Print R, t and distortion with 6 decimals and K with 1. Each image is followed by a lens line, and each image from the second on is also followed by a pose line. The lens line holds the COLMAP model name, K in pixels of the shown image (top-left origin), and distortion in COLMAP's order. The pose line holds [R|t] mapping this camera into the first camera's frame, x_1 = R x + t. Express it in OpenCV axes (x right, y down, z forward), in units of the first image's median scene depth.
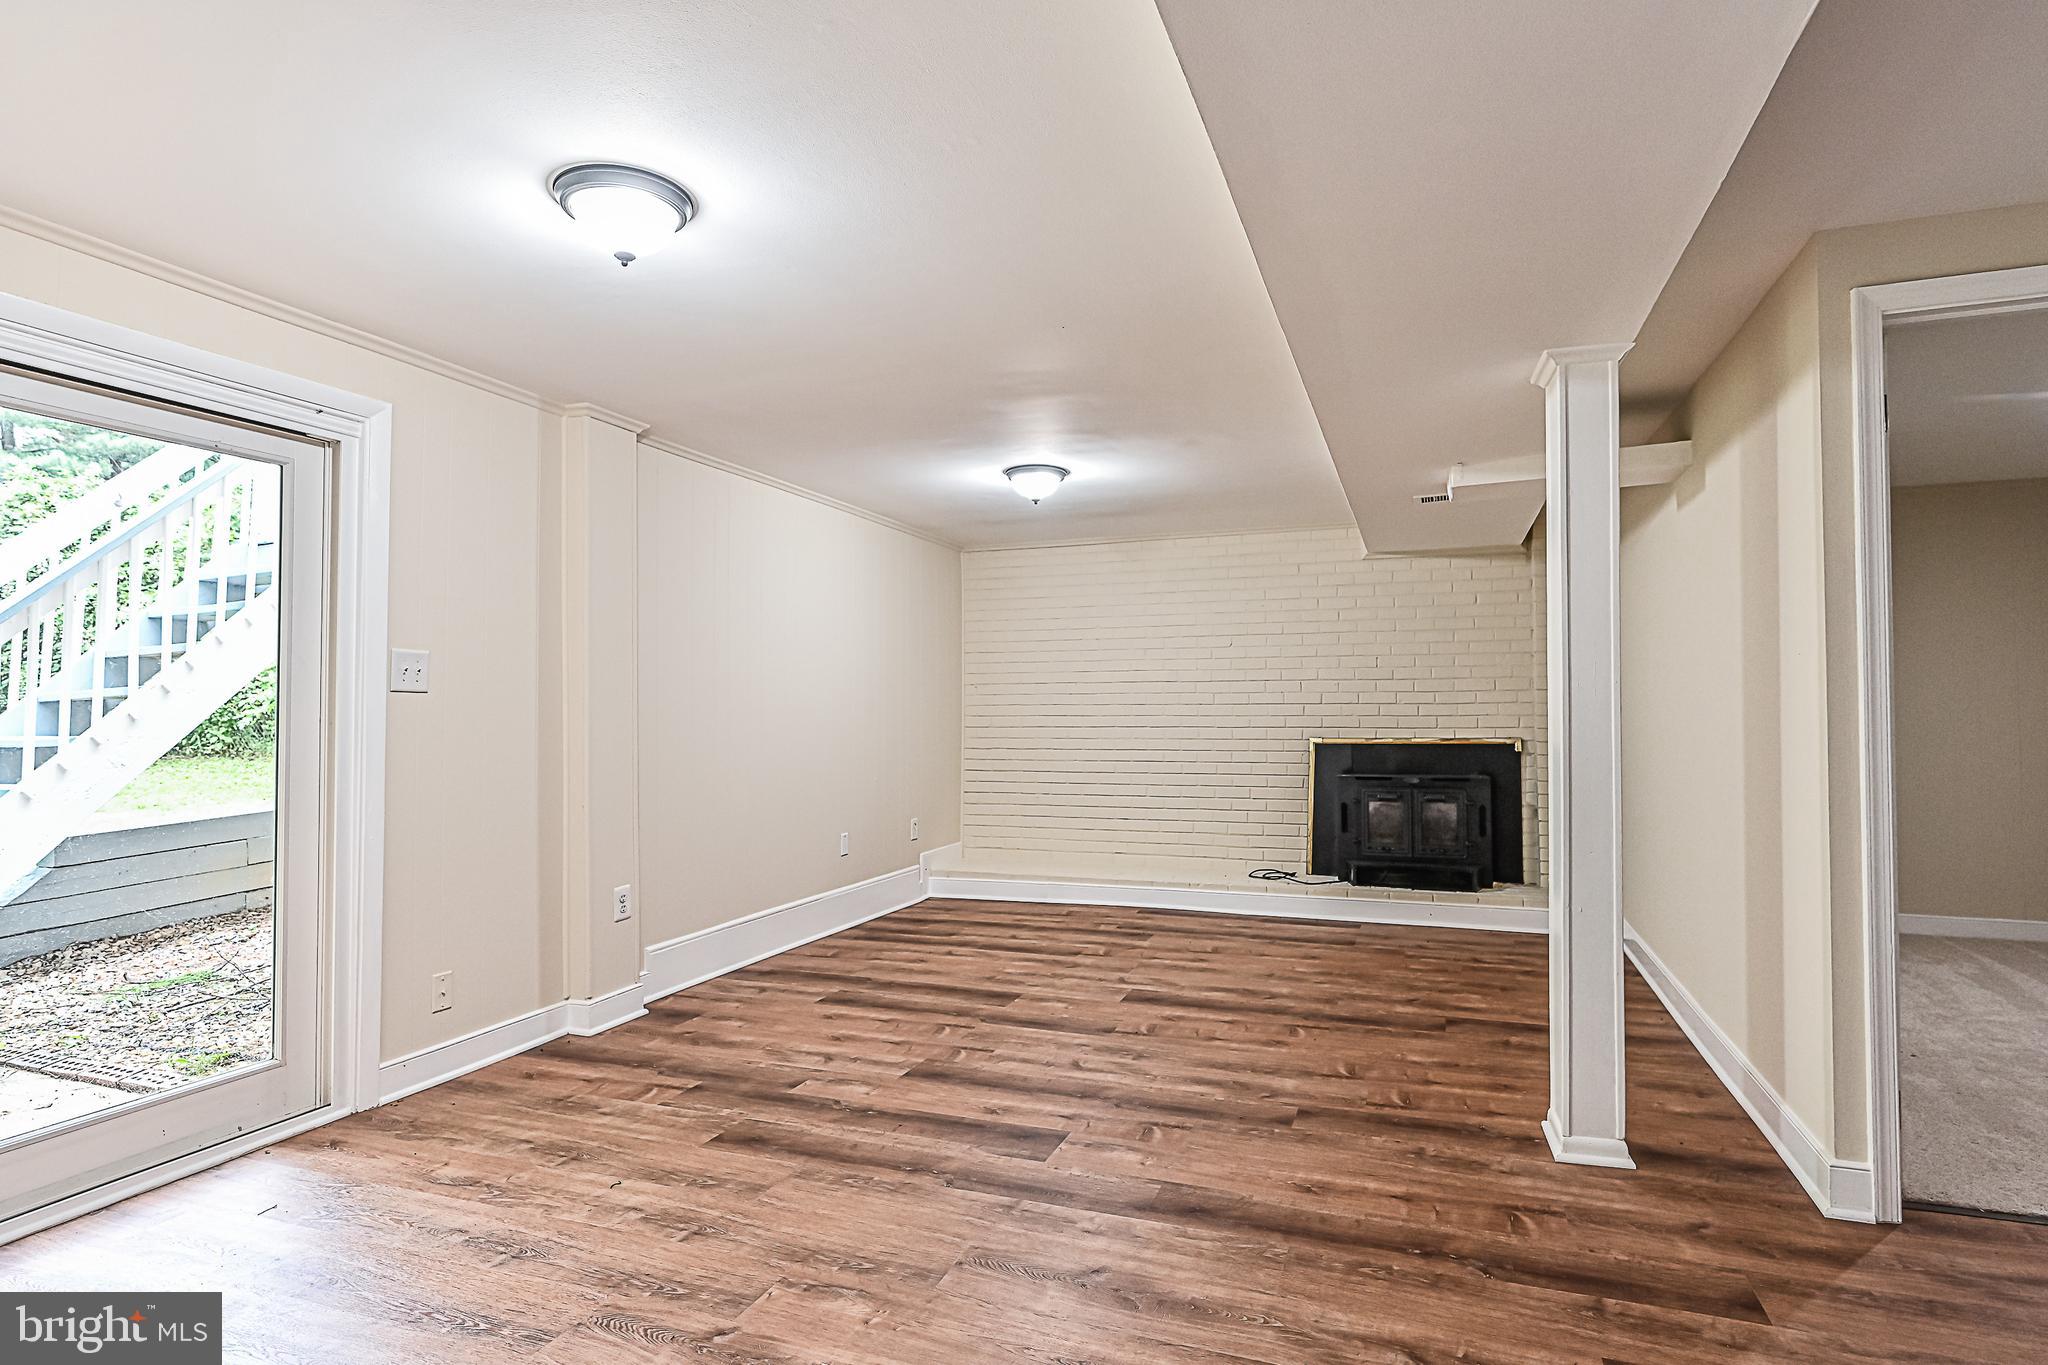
lens RADIAL K [[1083.6, 0, 1024.0], [0, 1083.6, 682.5], [0, 0, 1]] dist [-0.002078, 0.000169]
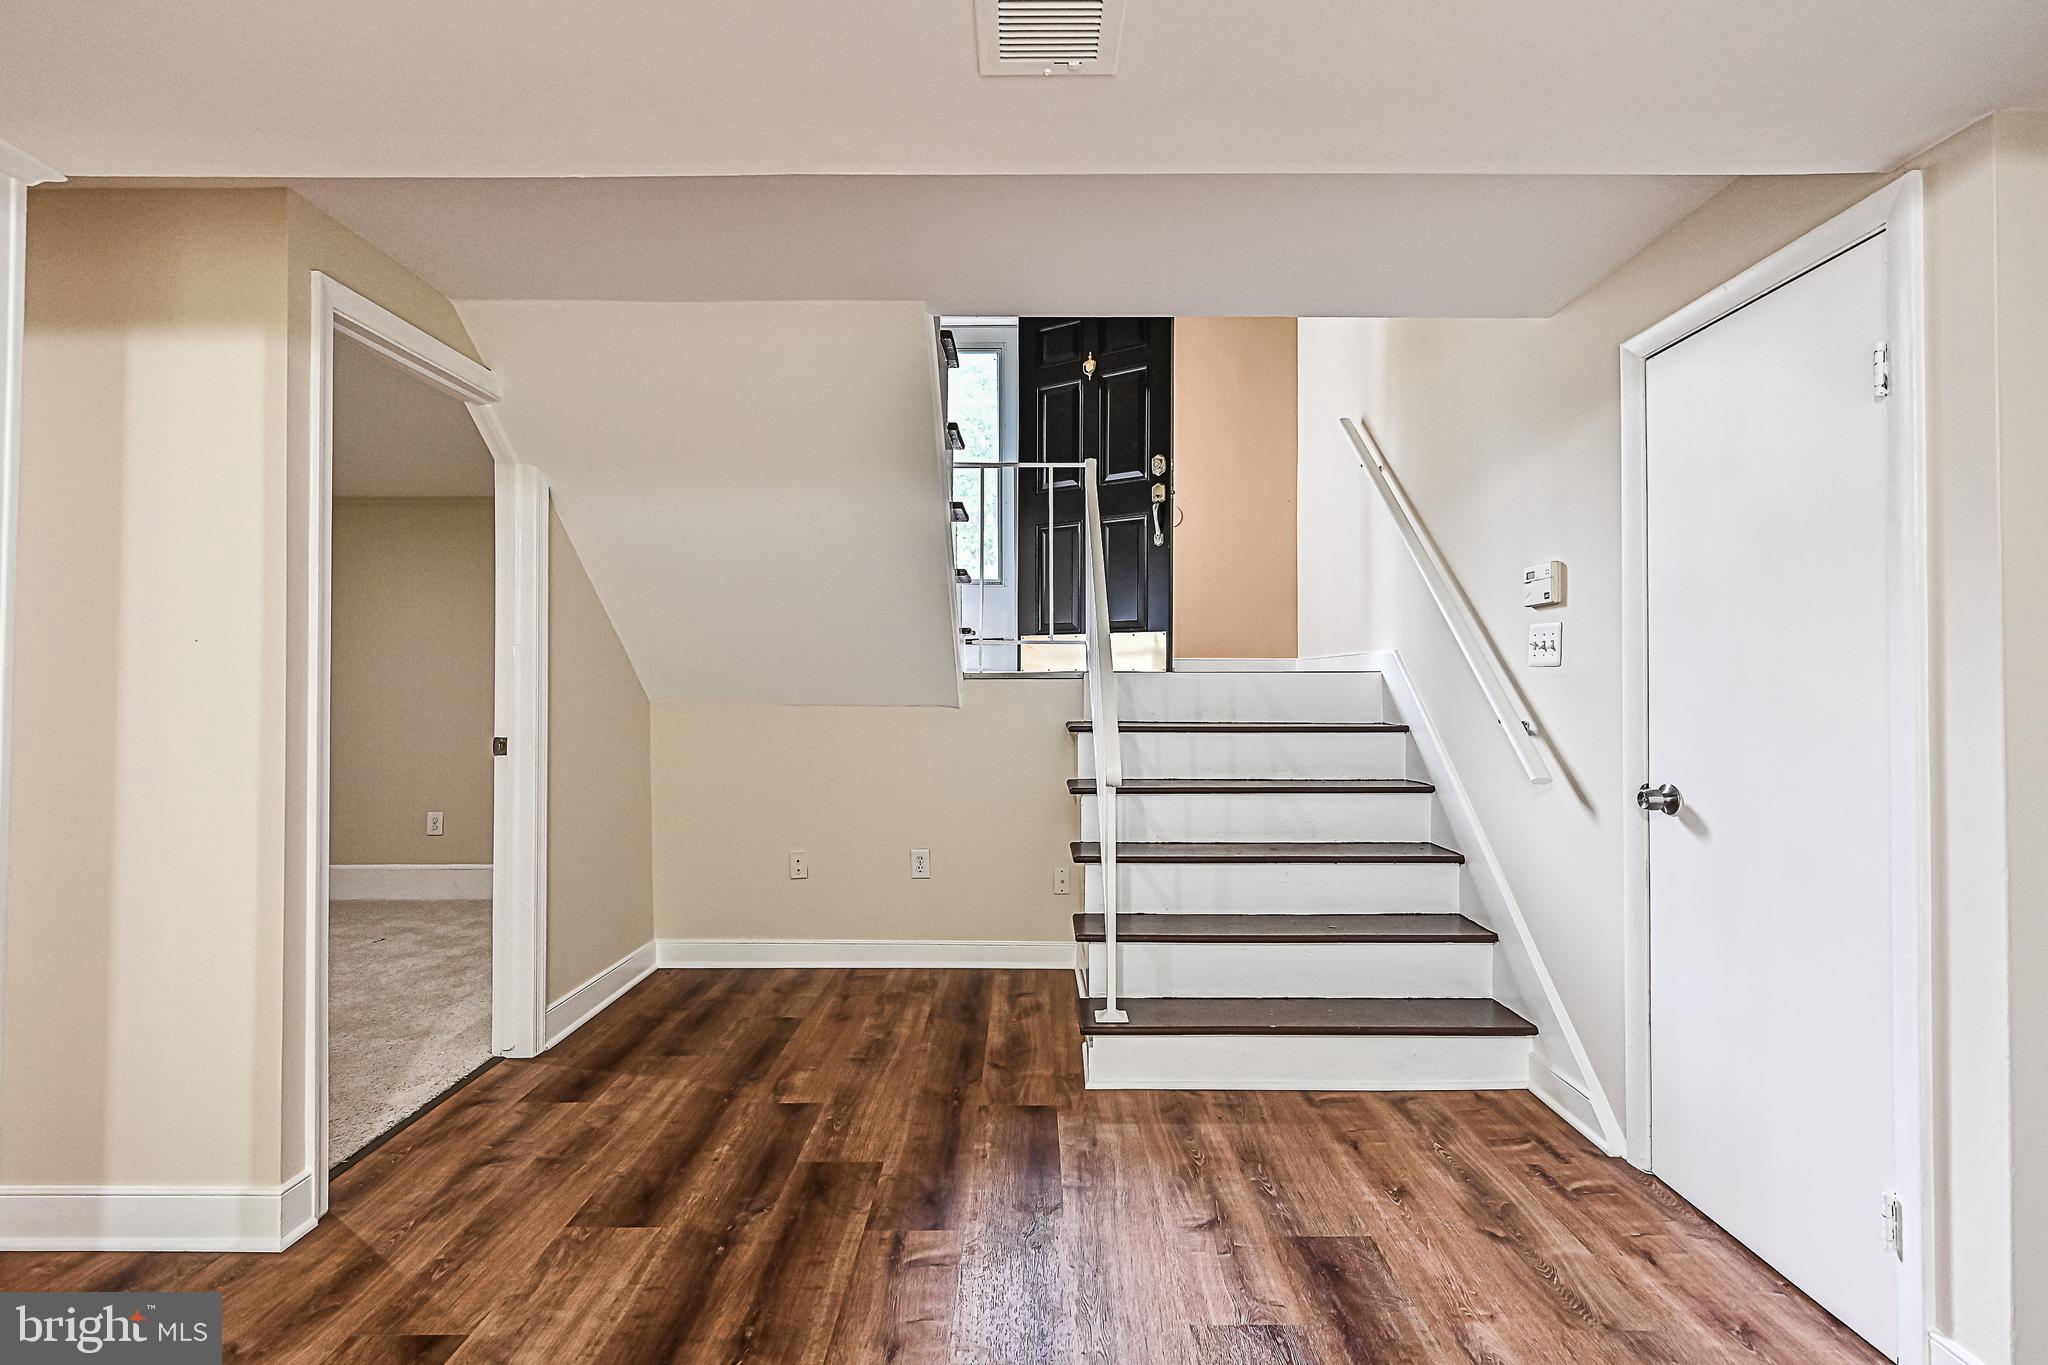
lens RADIAL K [[876.1, 0, 1028.5], [0, 876.1, 684.1], [0, 0, 1]] dist [0.001592, 0.000322]
pose [[-0.354833, 0.012493, 0.934846, -0.151942], [-0.021351, 0.999542, -0.021462, 0.006722], [-0.934686, -0.027575, -0.354403, 0.521673]]
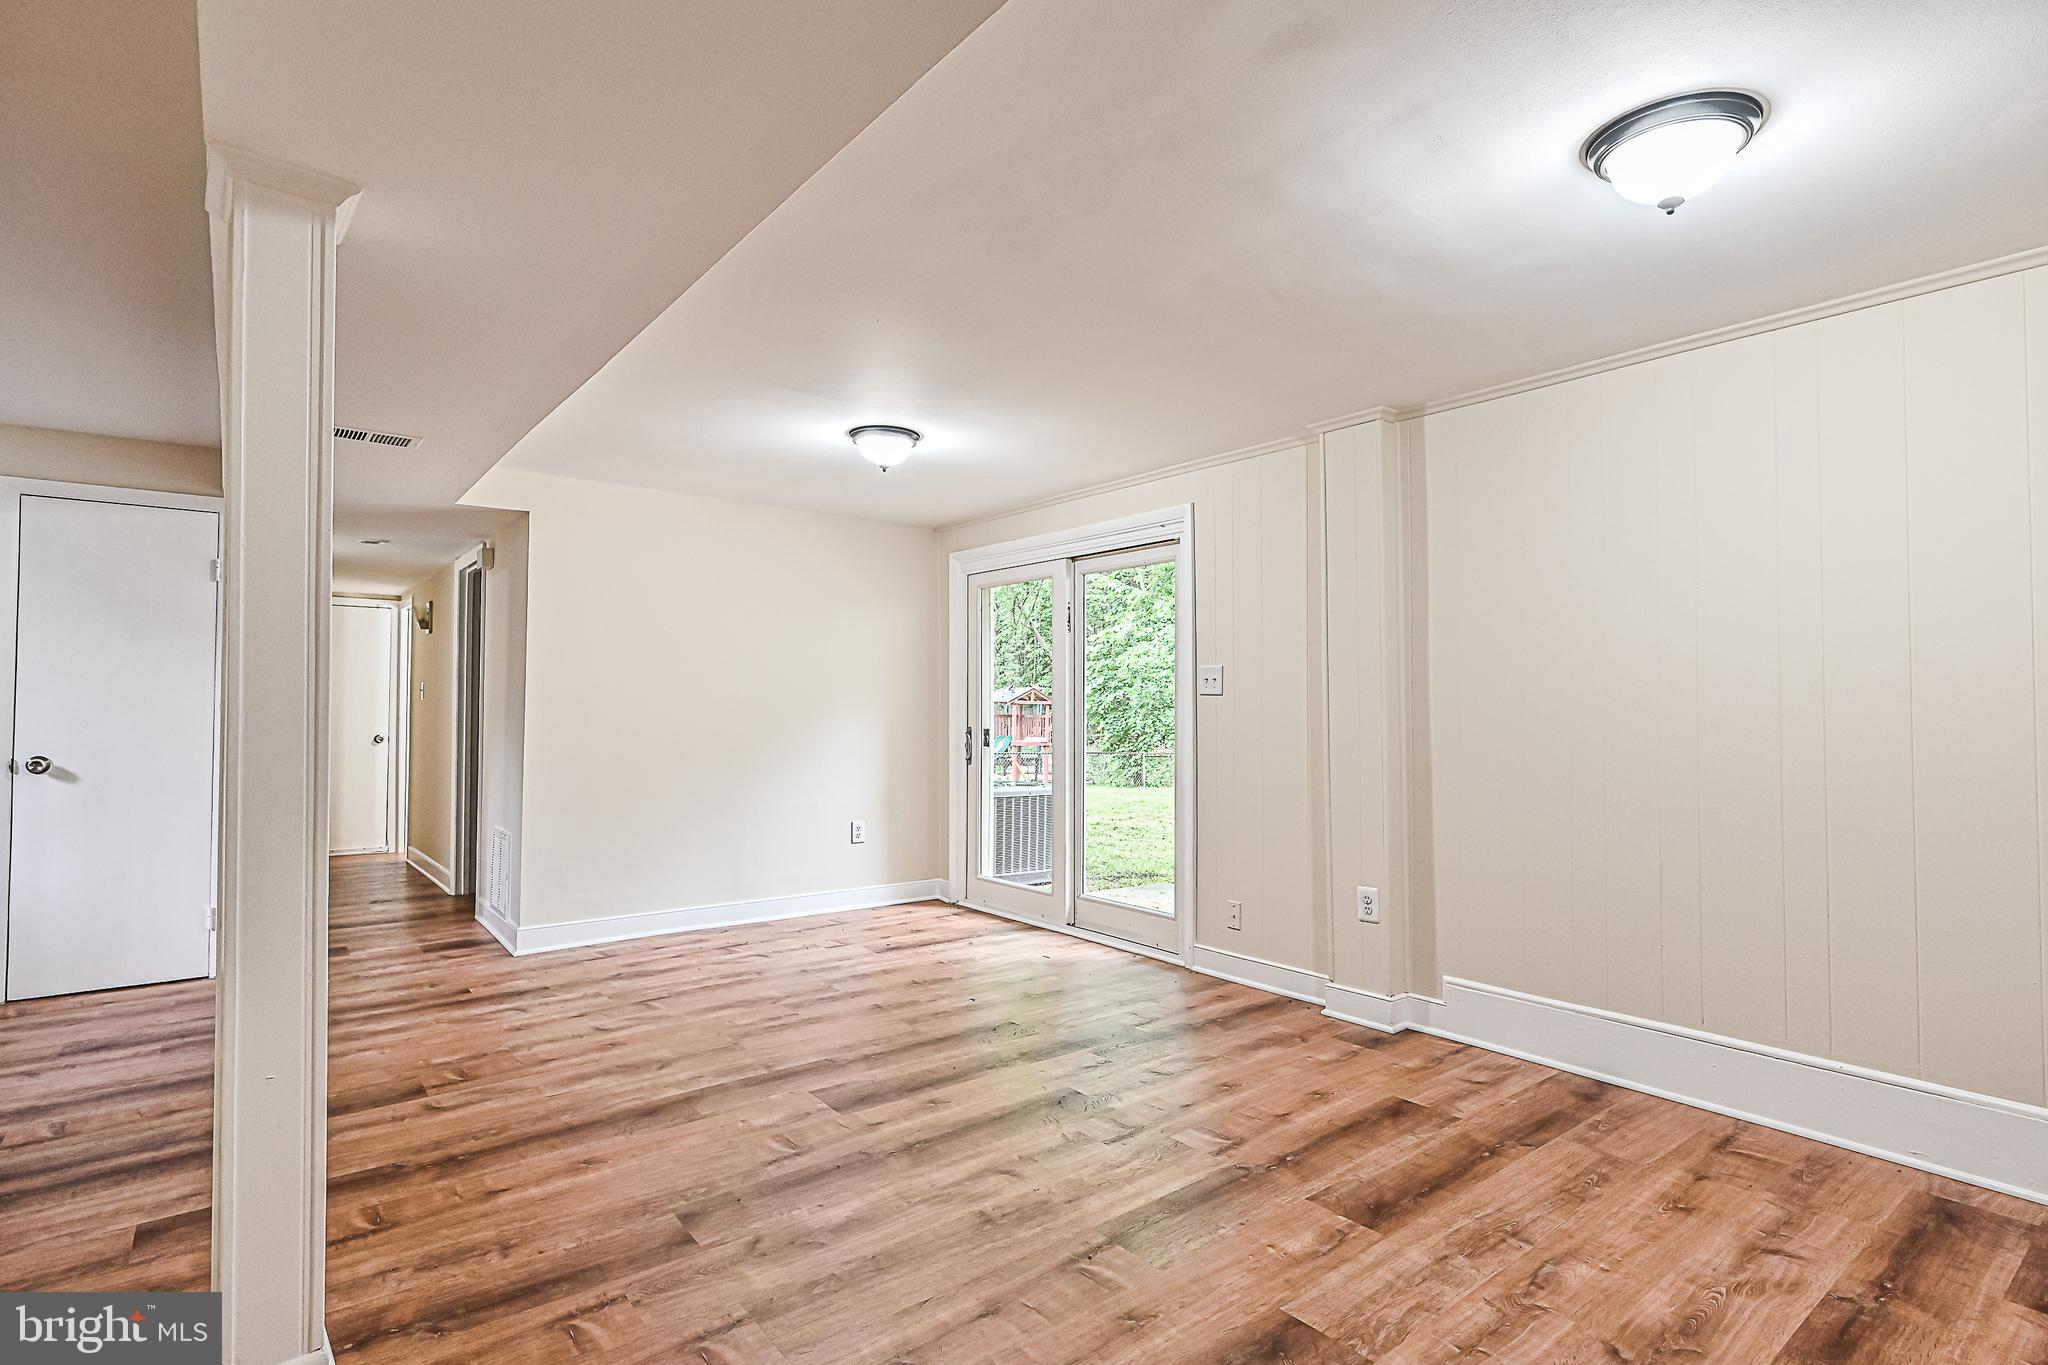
lens RADIAL K [[991.9, 0, 1024.0], [0, 991.9, 682.5], [0, 0, 1]] dist [0.000210, -0.000071]
pose [[-0.514775, -0.018926, -0.857116, 0.720282], [0.021562, 0.999154, -0.035013, 0.035193], [0.857054, -0.036505, -0.513932, 1.535101]]
